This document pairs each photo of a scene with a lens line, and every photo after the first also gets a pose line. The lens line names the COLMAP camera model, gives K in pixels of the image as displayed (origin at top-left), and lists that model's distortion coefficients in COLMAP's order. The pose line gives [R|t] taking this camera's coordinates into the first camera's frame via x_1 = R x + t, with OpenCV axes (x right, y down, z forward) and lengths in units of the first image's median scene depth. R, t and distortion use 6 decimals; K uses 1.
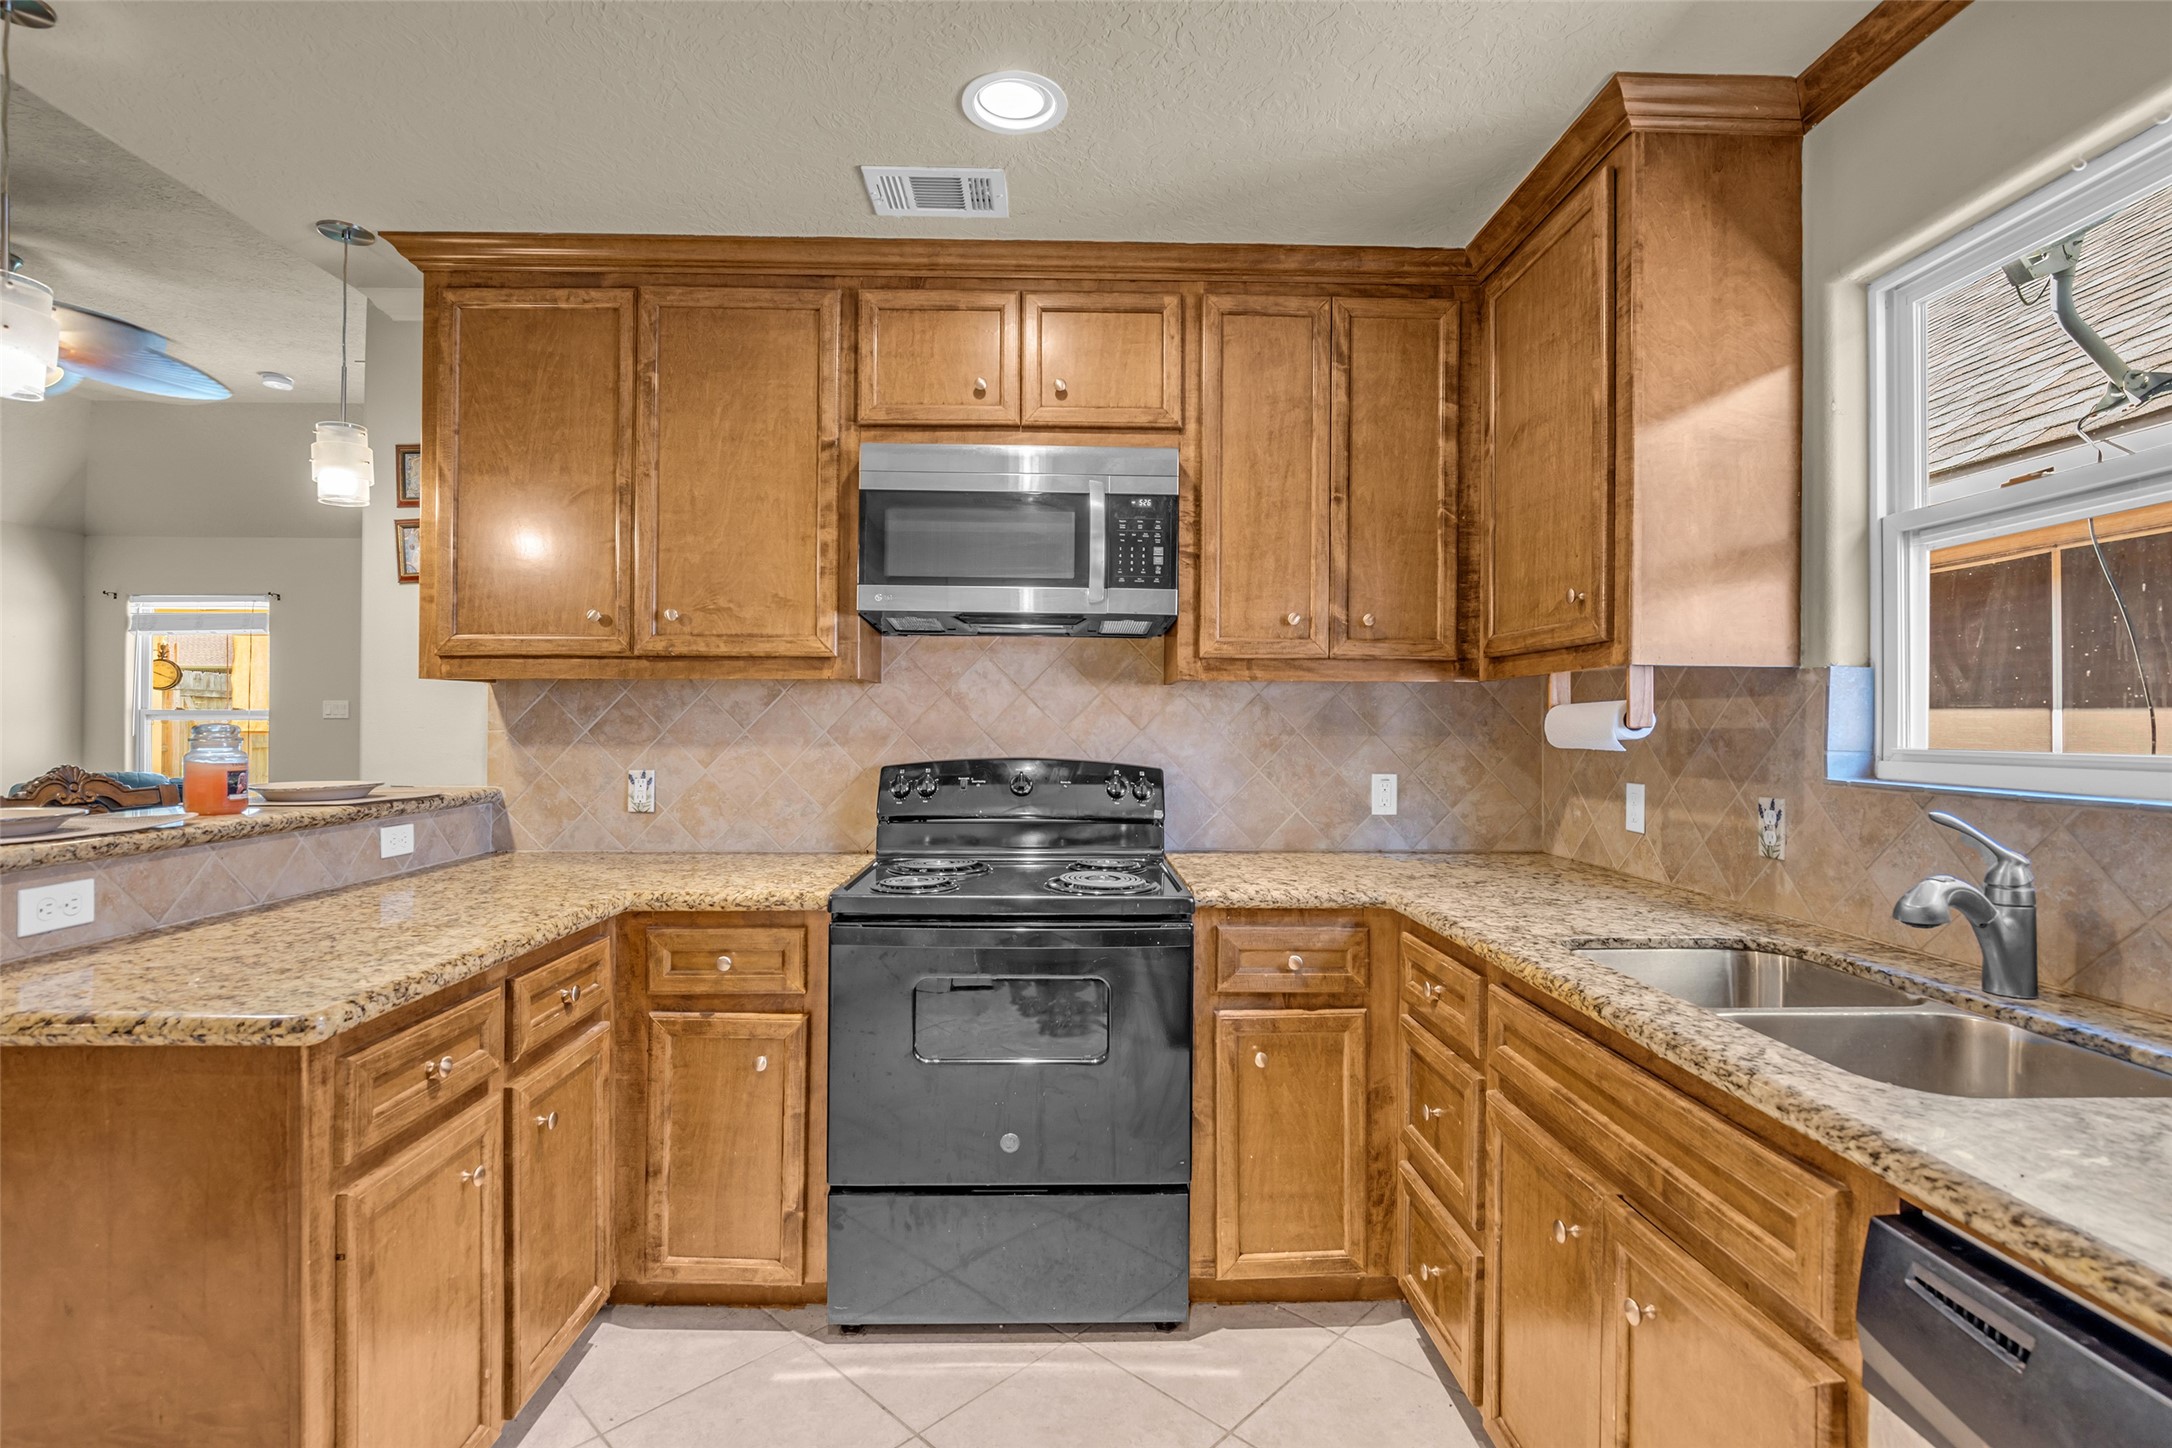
lens RADIAL K [[998.0, 0, 1073.6], [0, 998.0, 712.4], [0, 0, 1]] dist [-0.017386, 0.004880]
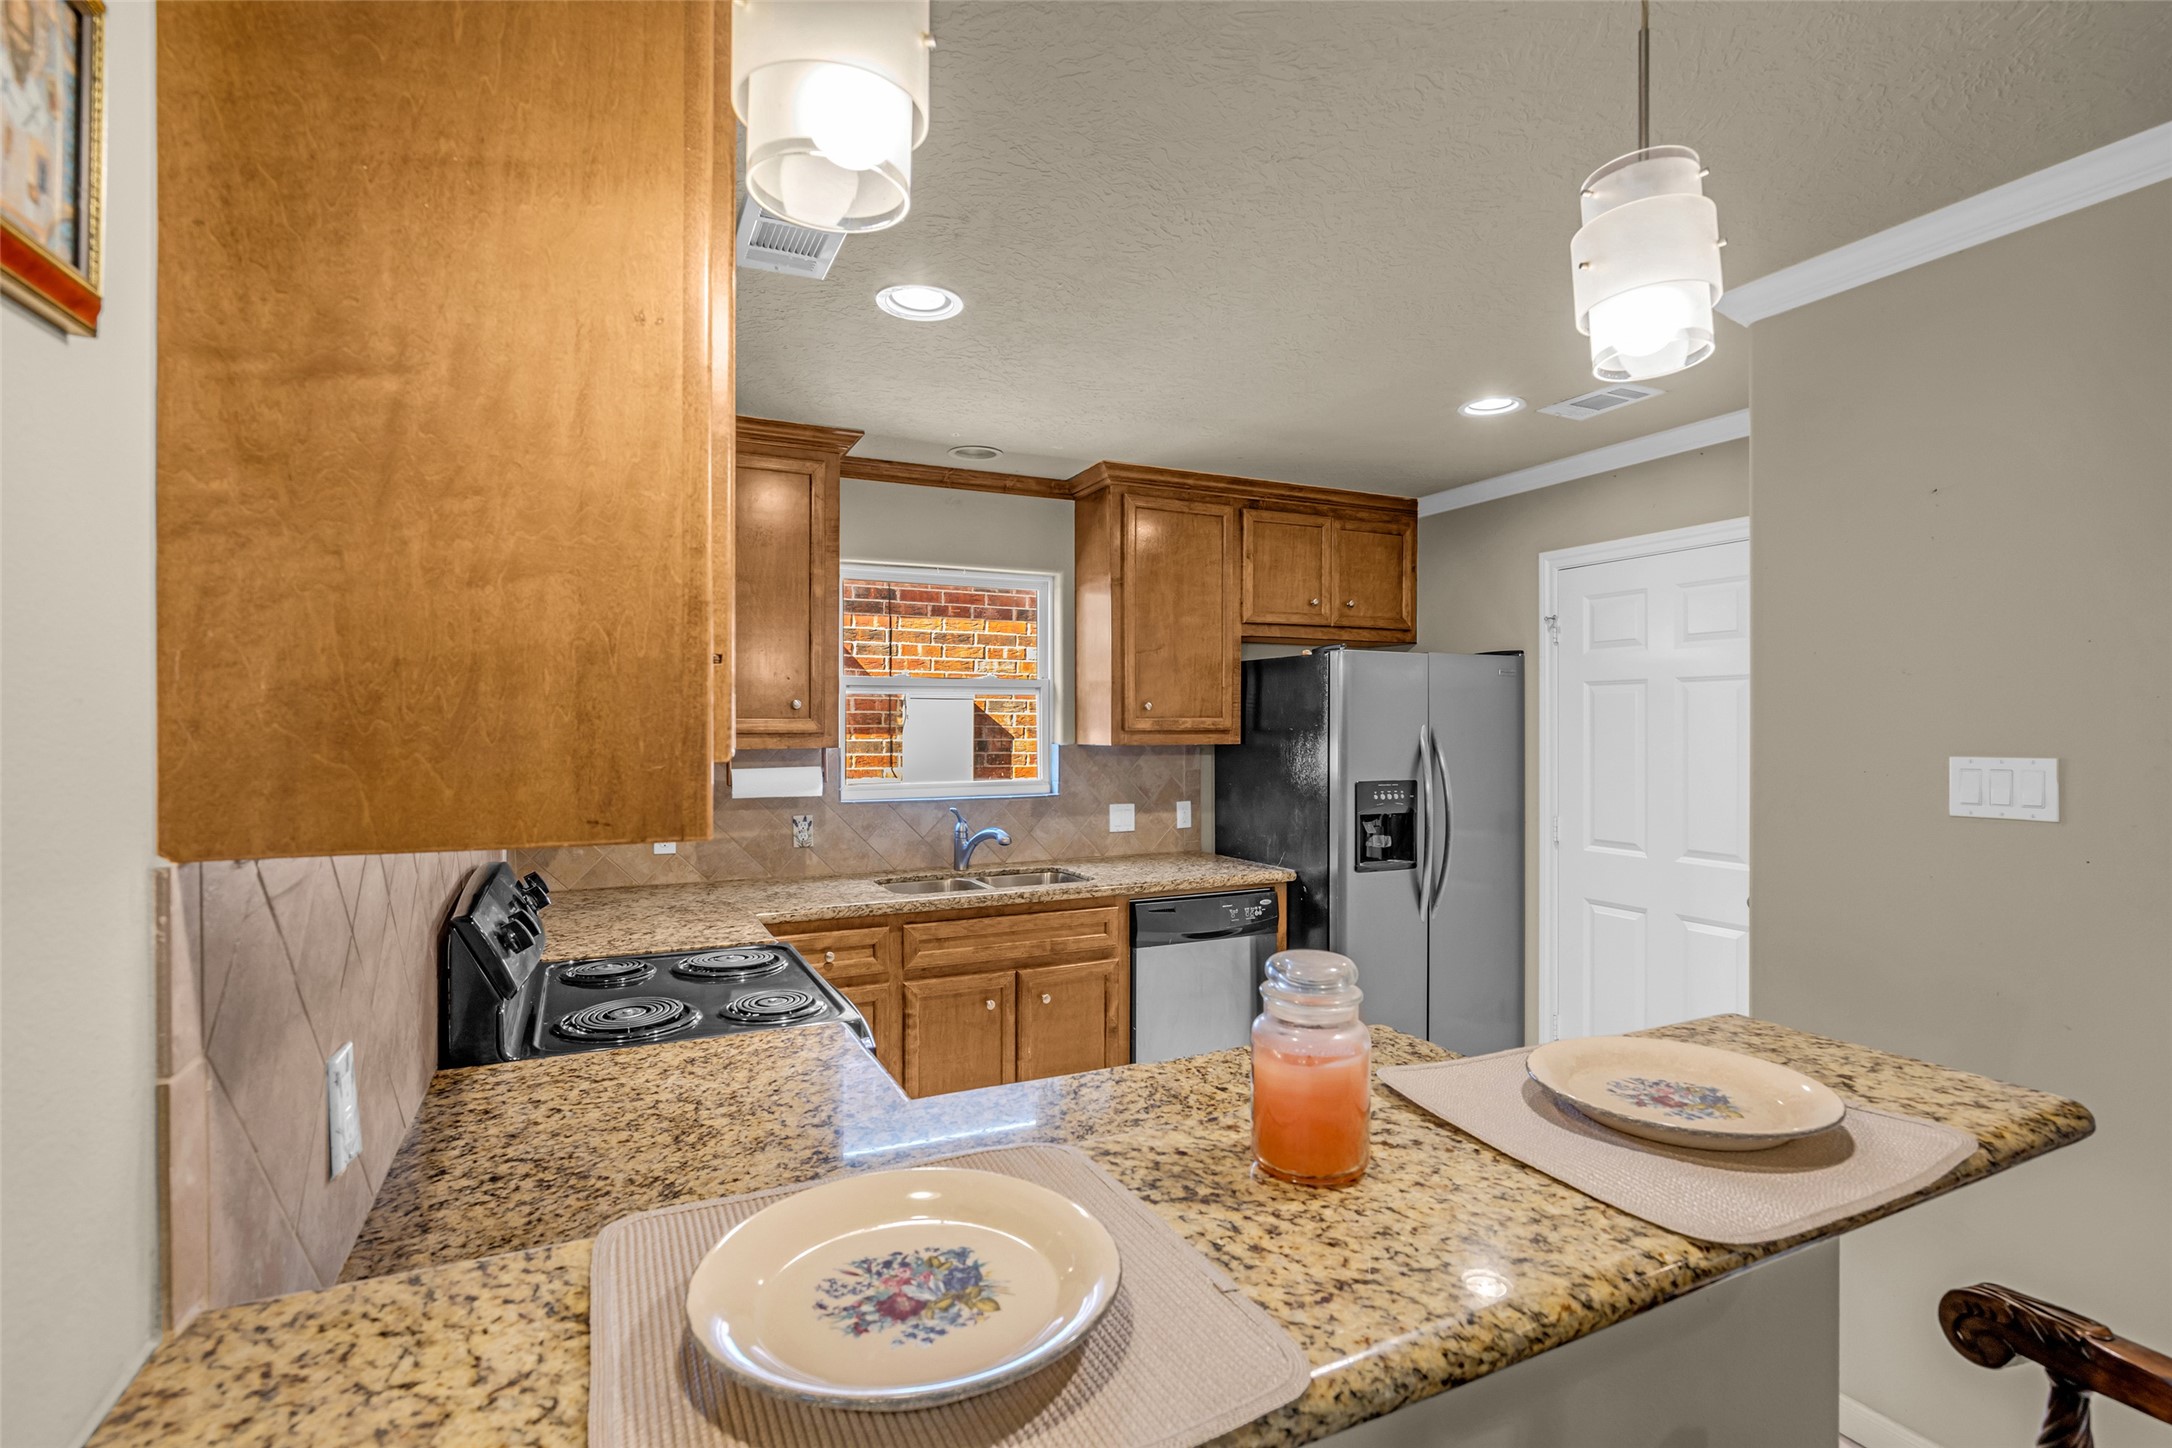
lens RADIAL K [[998.0, 0, 1103.7], [0, 998.0, 725.0], [0, 0, 1]] dist [-0.017386, 0.004880]
pose [[-0.407865, -0.004297, 0.913032, -0.985600], [-0.010979, 0.999940, -0.000199, -0.071751], [-0.912976, -0.010105, -0.407887, 0.976156]]
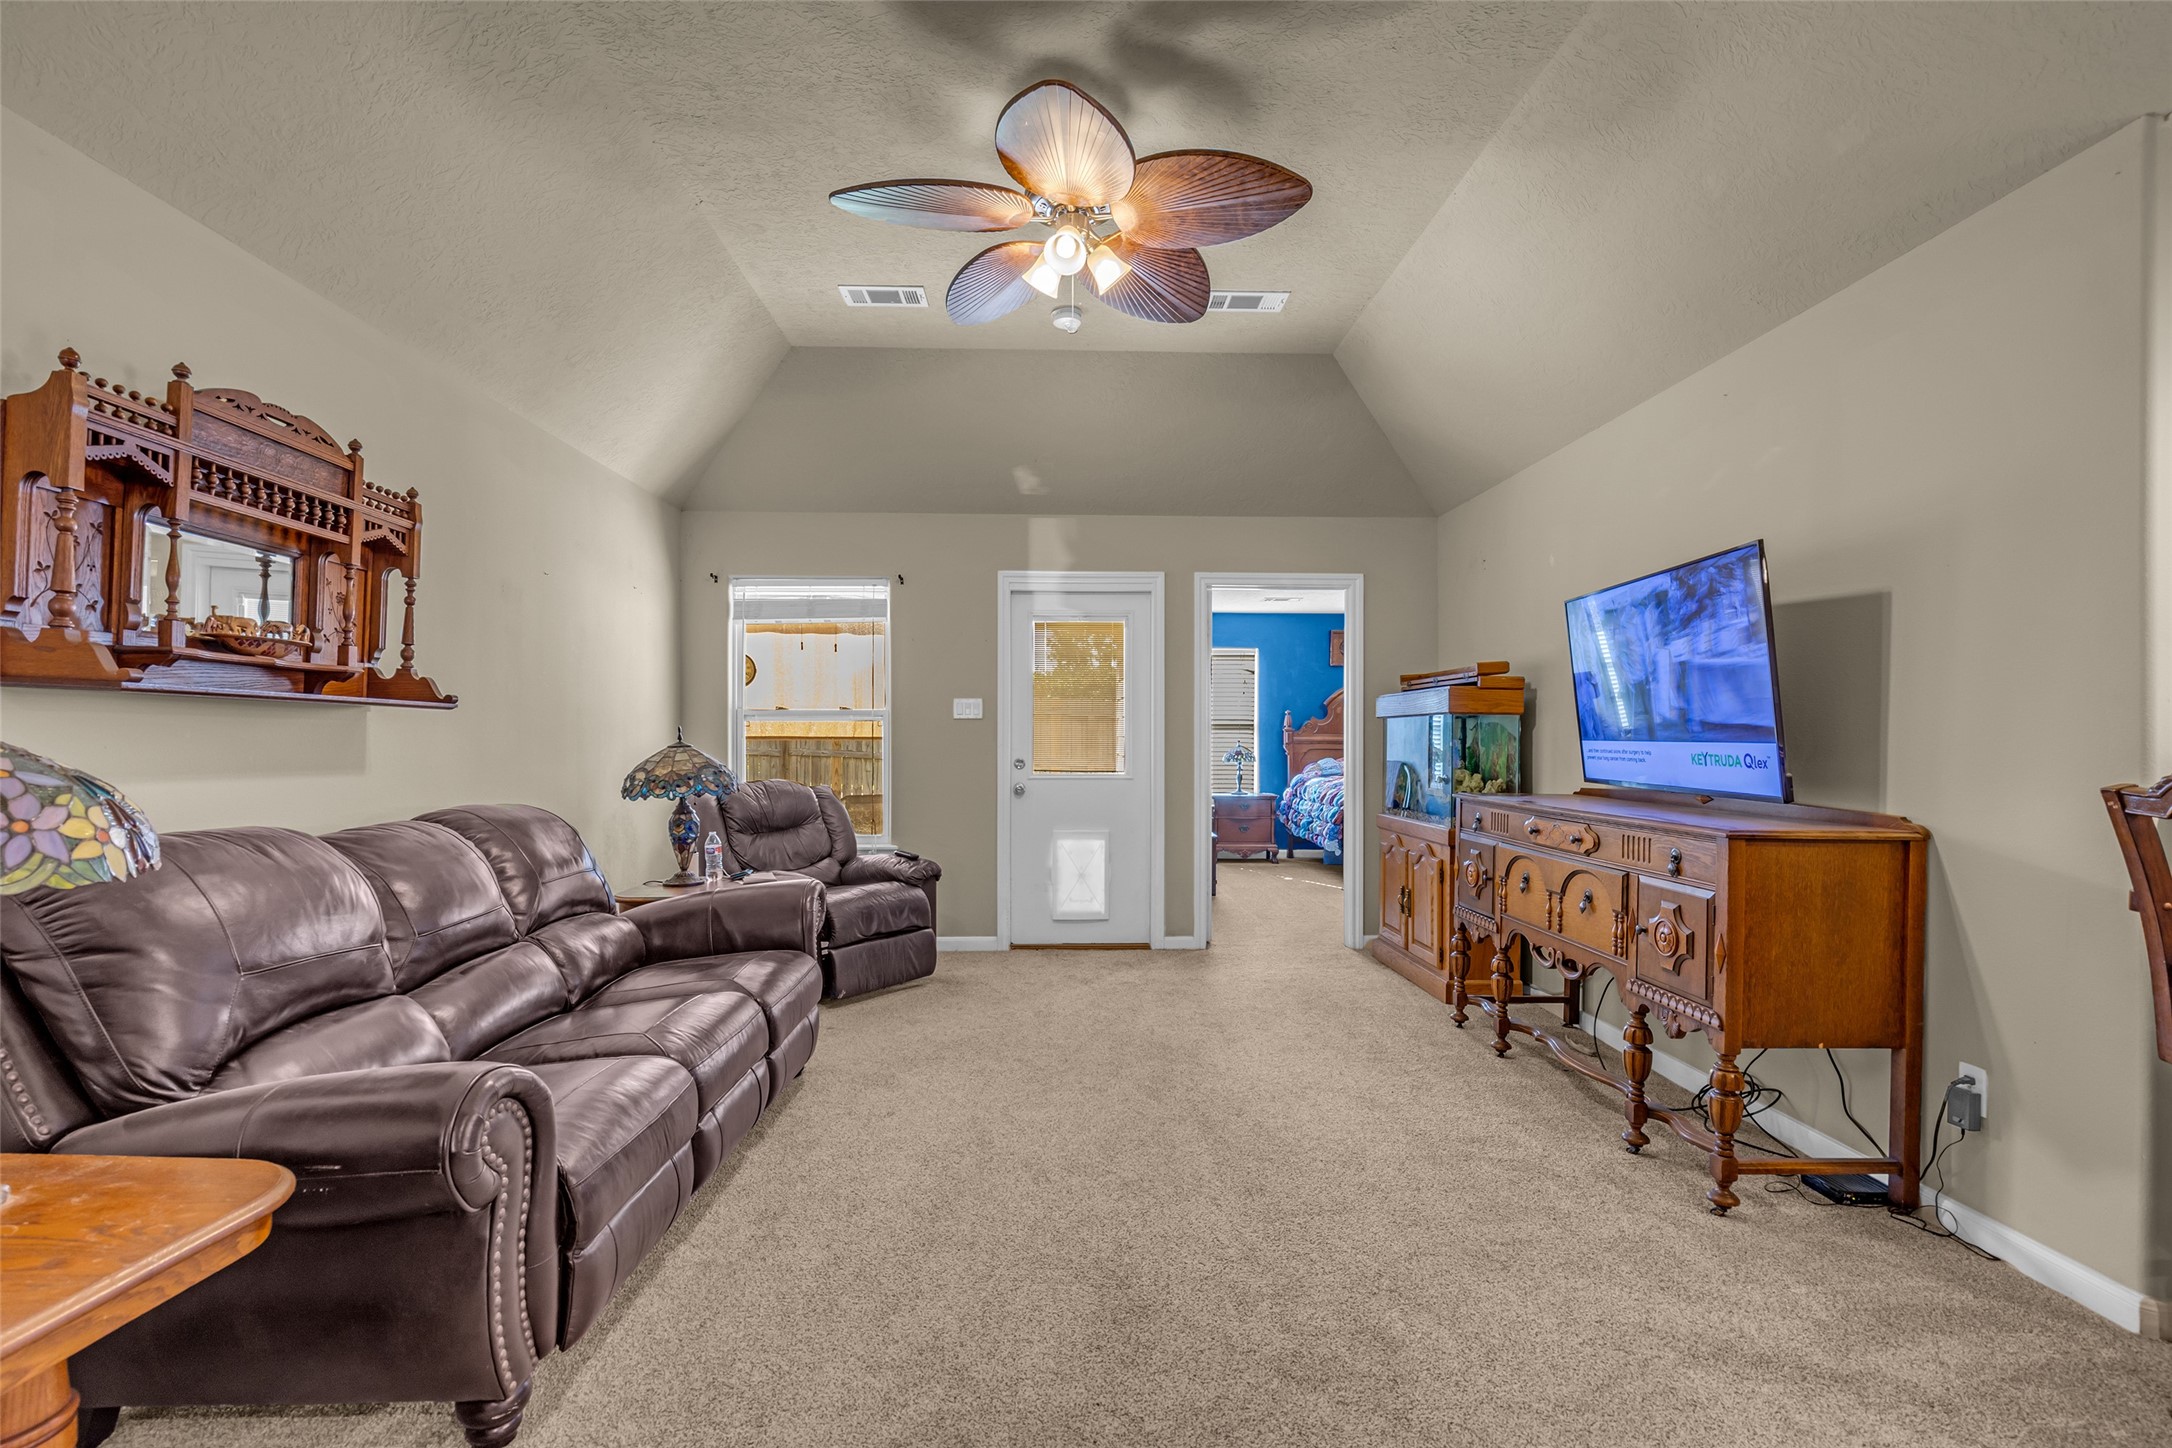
lens RADIAL K [[998.0, 0, 1082.1], [0, 998.0, 734.4], [0, 0, 1]] dist [-0.017386, 0.004880]
pose [[0.999993, -0.002351, 0.002736, -1.712387], [0.002327, 0.999961, 0.008569, 0.031247], [-0.002757, -0.008563, 0.999960, 0.309417]]
